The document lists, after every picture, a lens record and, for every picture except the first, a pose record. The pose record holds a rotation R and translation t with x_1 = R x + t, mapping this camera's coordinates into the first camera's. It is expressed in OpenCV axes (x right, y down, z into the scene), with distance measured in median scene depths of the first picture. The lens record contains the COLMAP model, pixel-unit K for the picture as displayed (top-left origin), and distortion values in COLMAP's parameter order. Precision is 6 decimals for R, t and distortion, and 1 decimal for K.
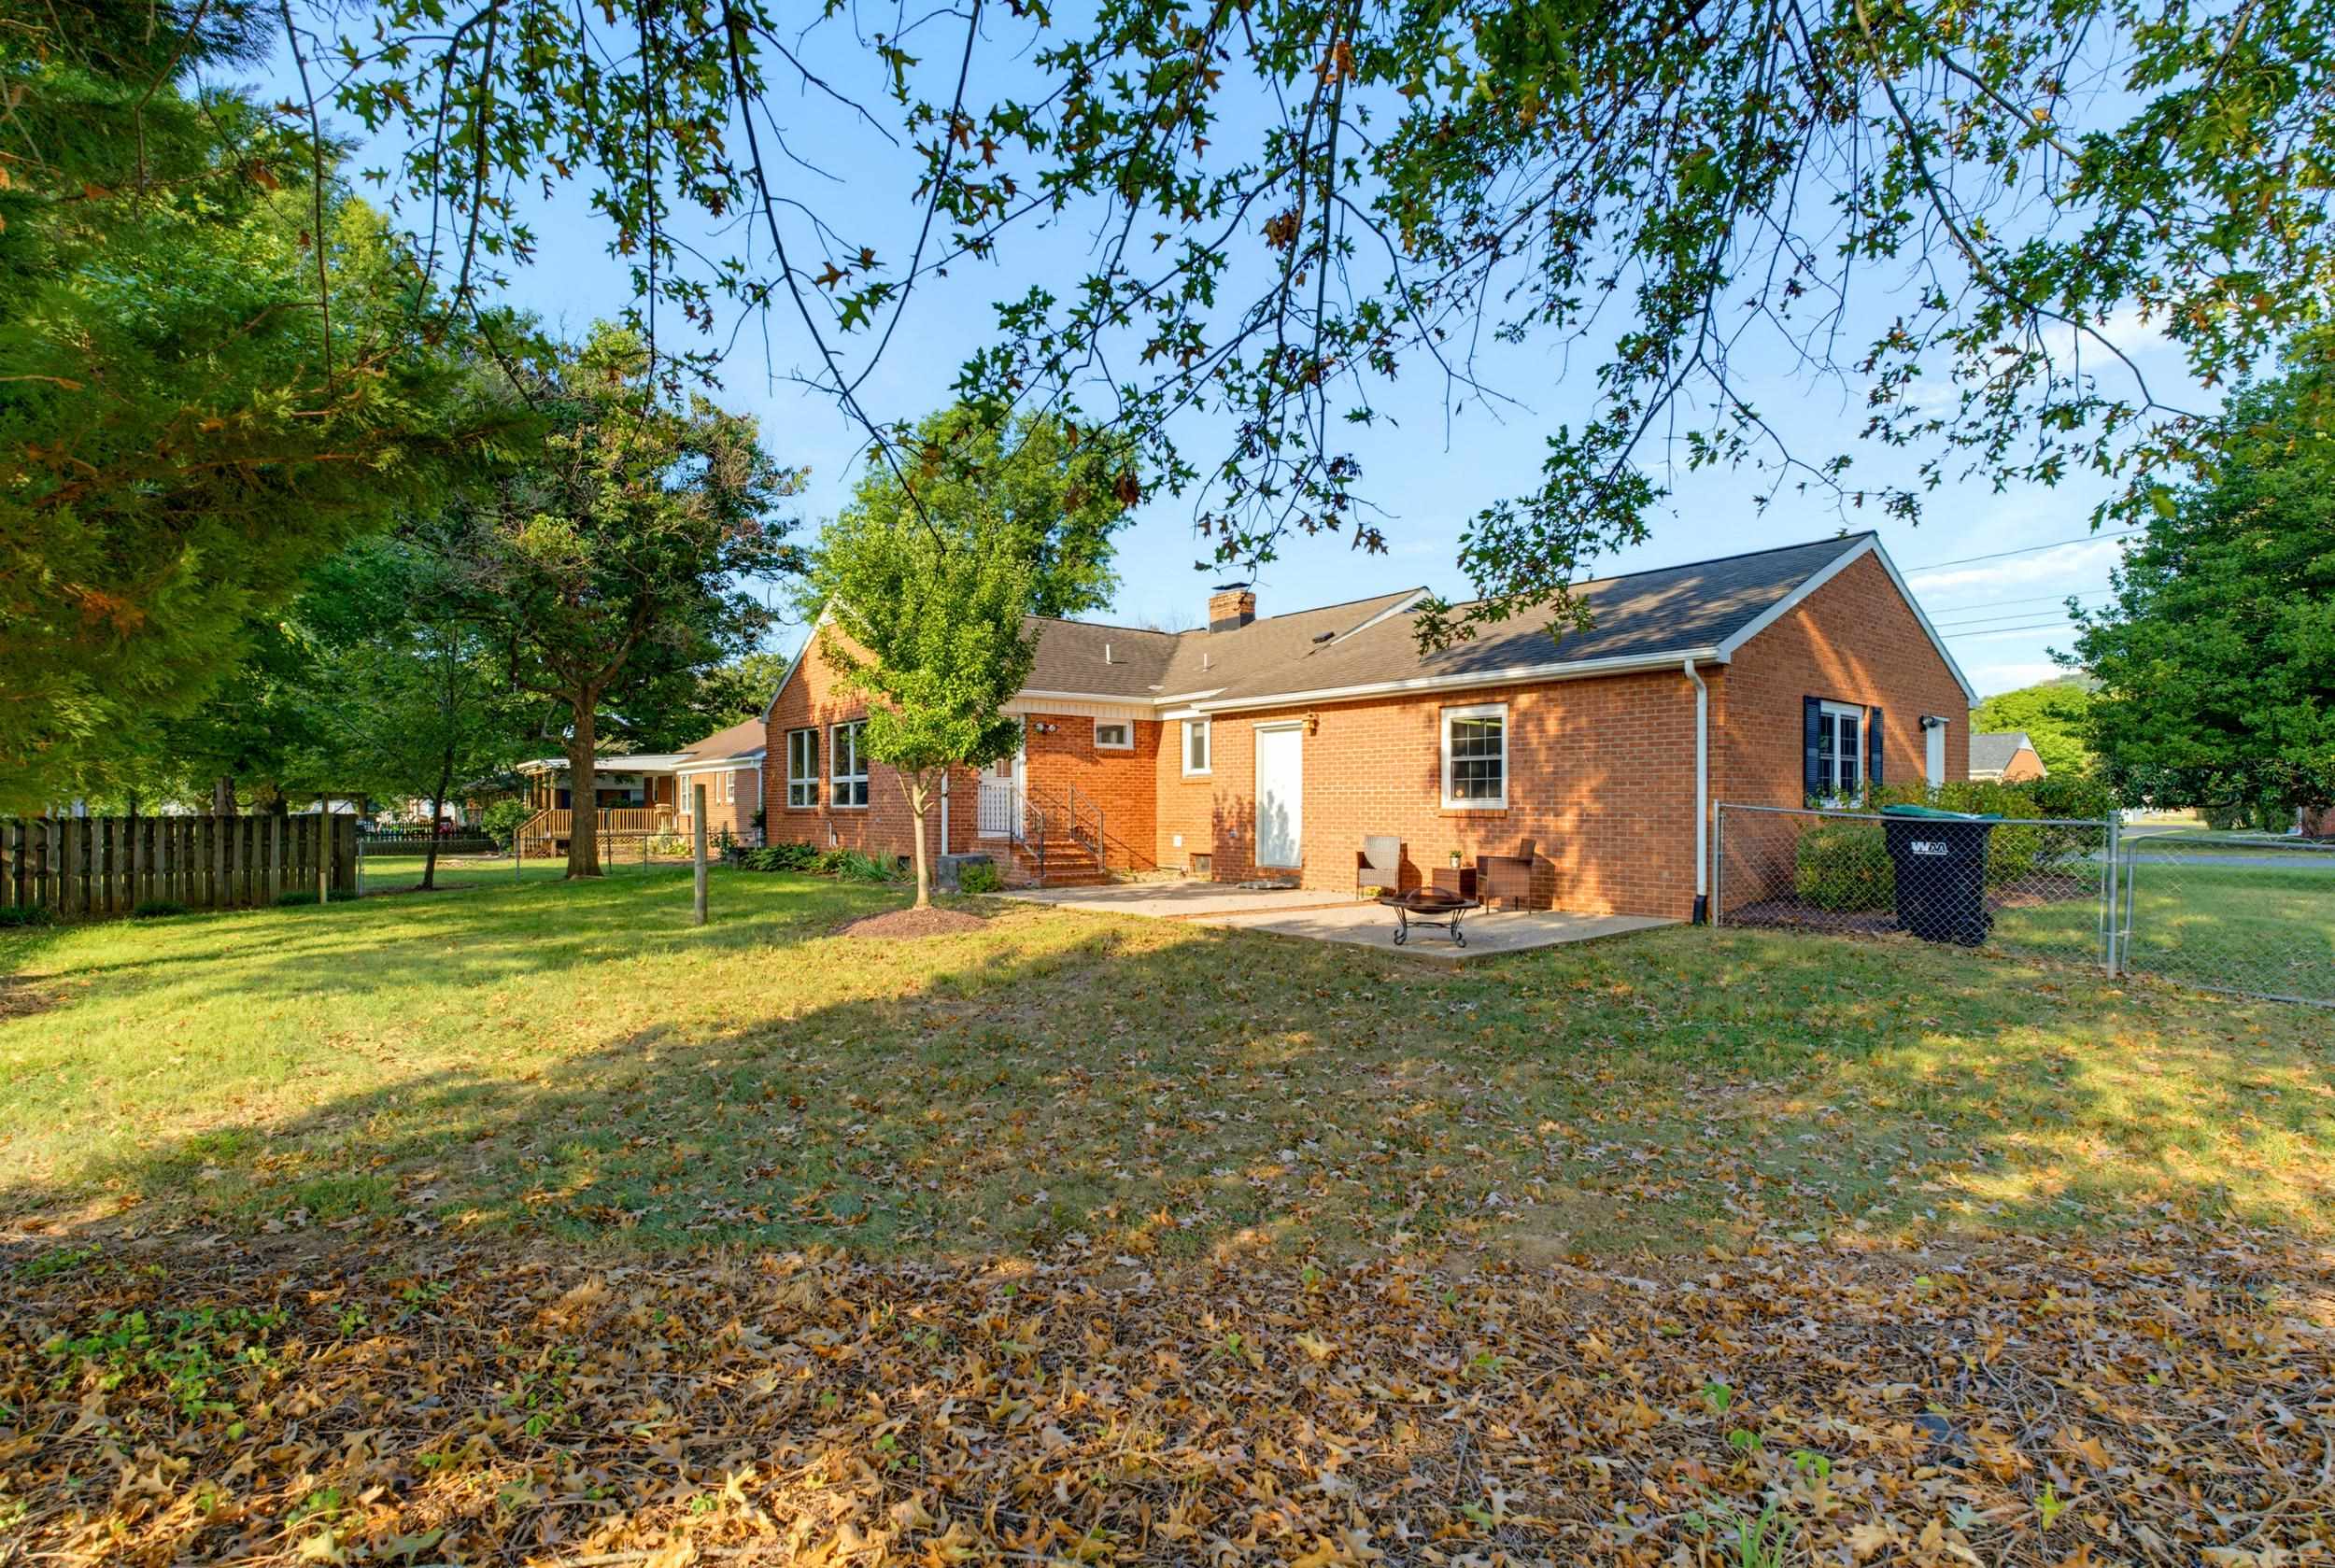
lens RADIAL K [[1061.3, 0, 1178.2], [0, 1061.3, 822.5], [0, 0, 1]] dist [-0.011893, 0.001512]
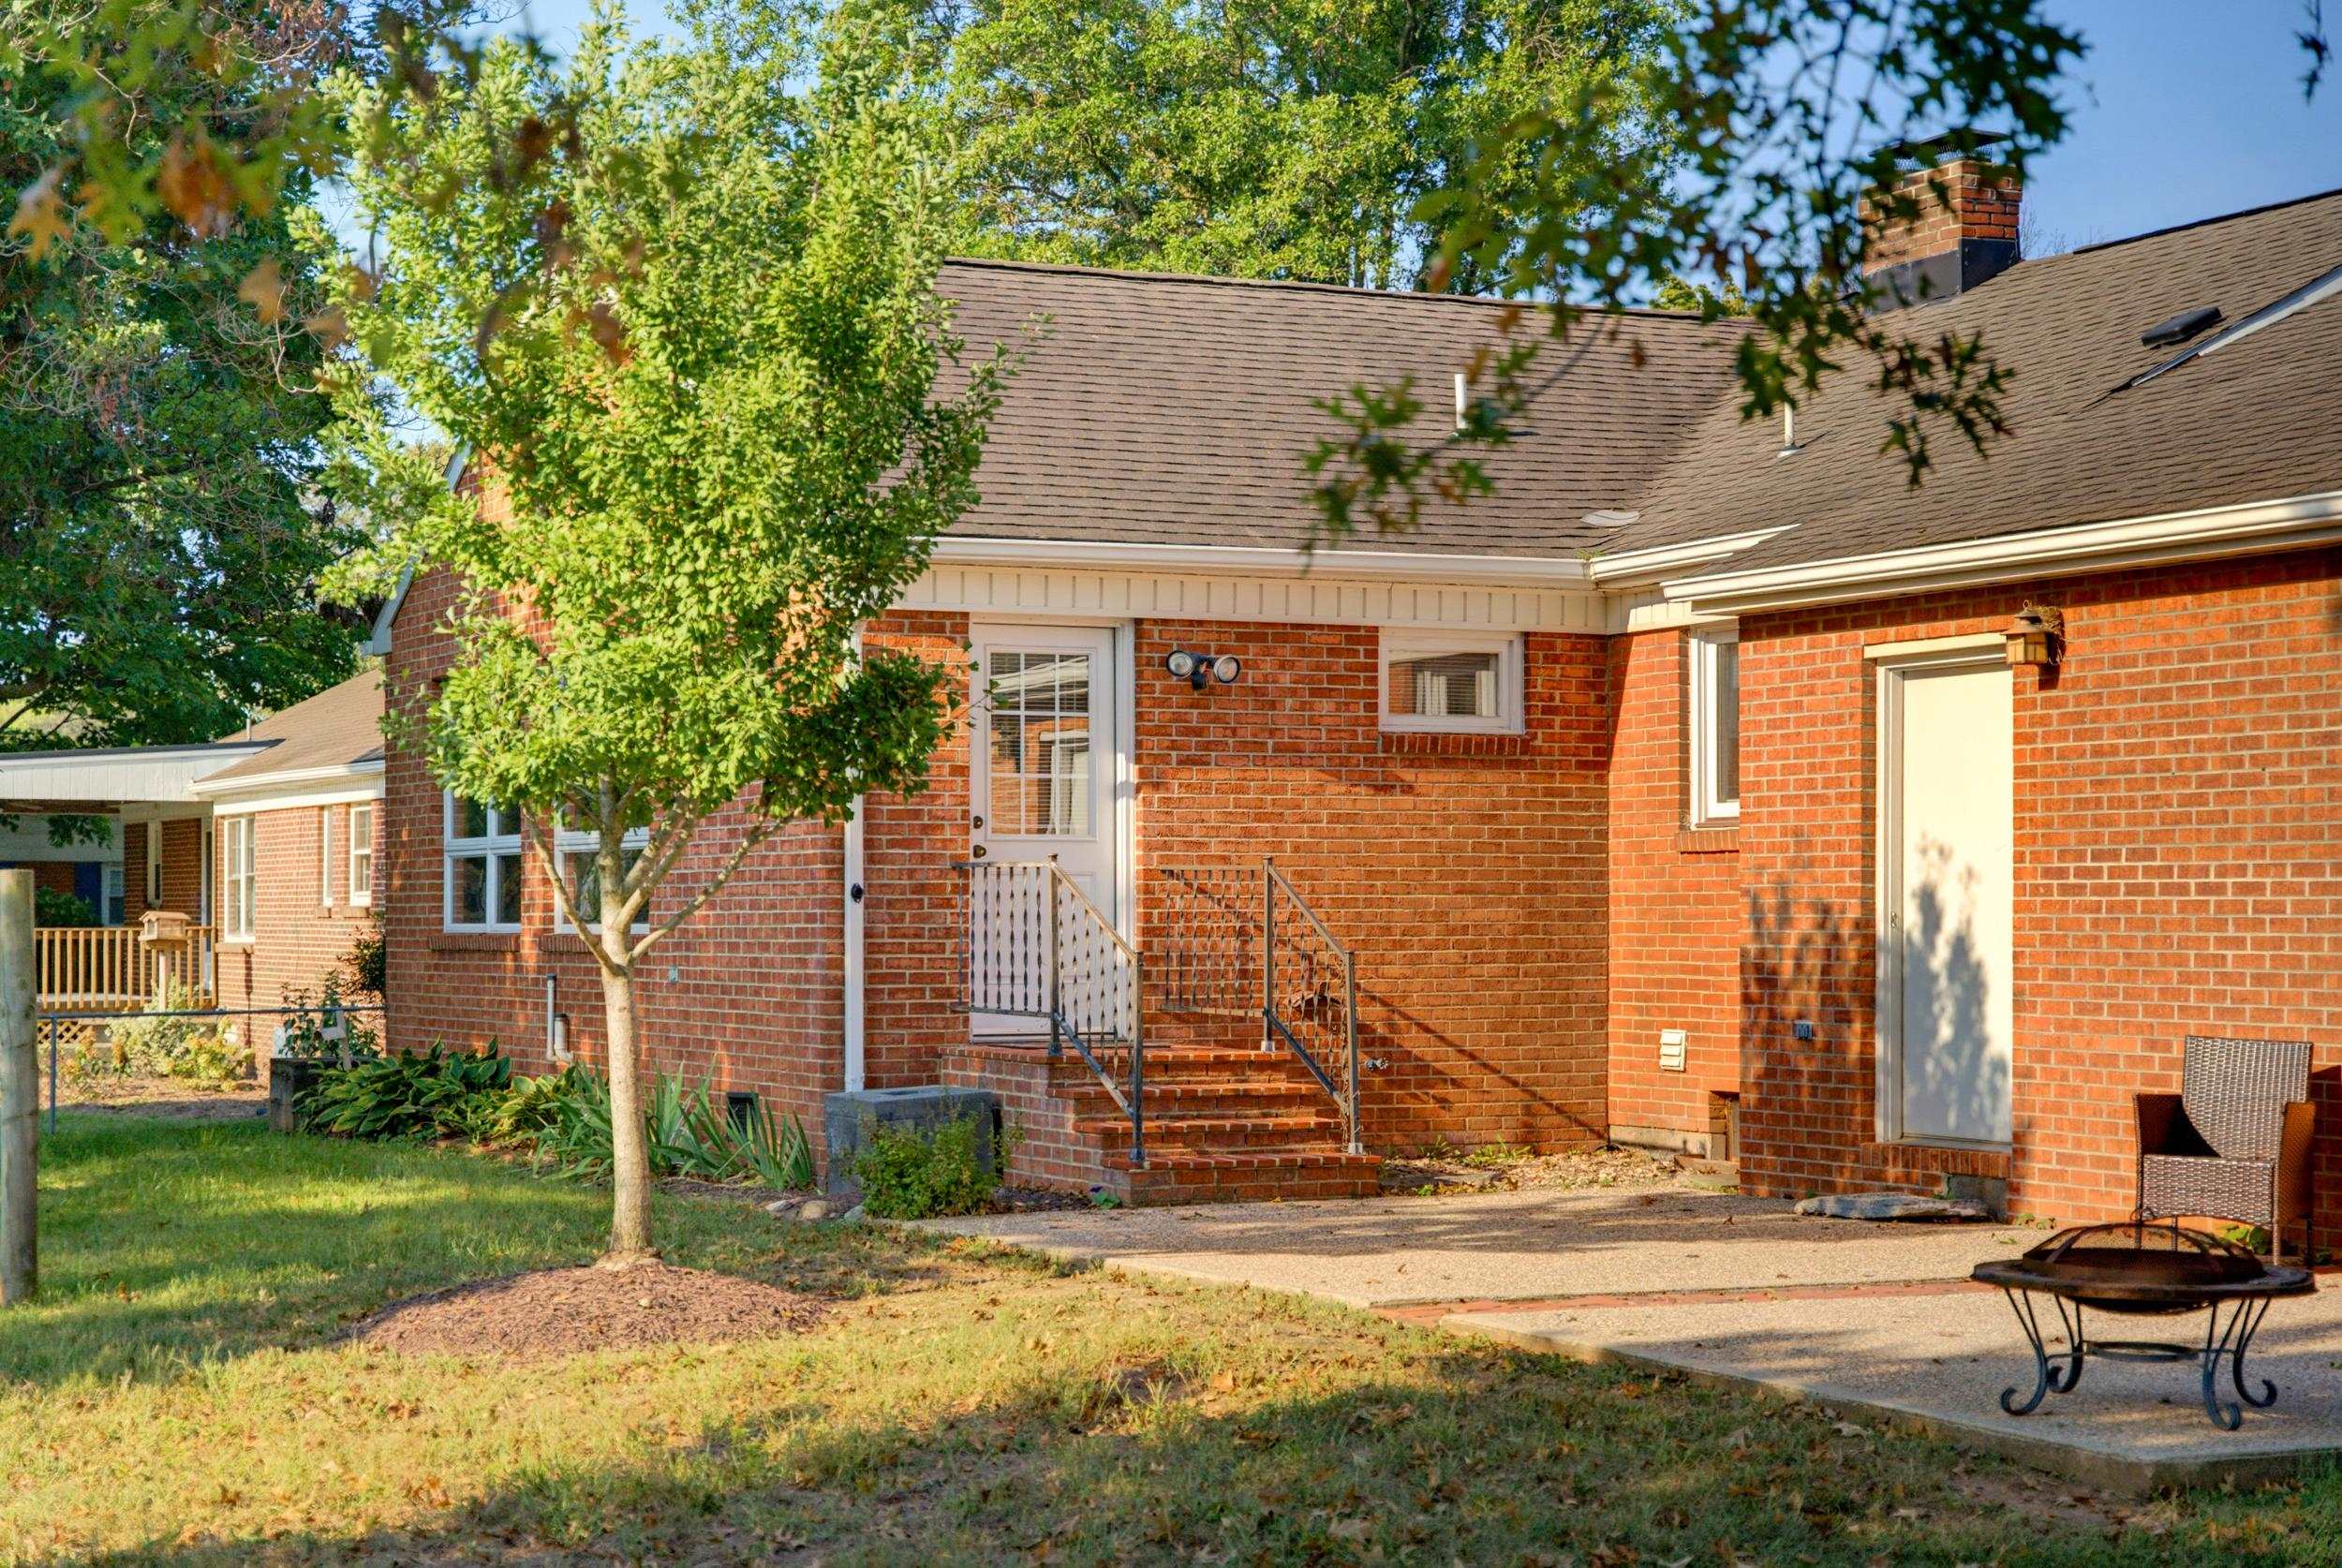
lens RADIAL K [[3836.4, 0, 1235.7], [0, 3836.4, 911.2], [0, 0, 1]] dist [0.061854, 0.000000]
pose [[0.978017, -0.001621, -0.208518, 0.124370], [-0.001423, 0.999895, -0.014447, -0.005776], [0.208519, 0.014426, 0.977912, -0.059362]]
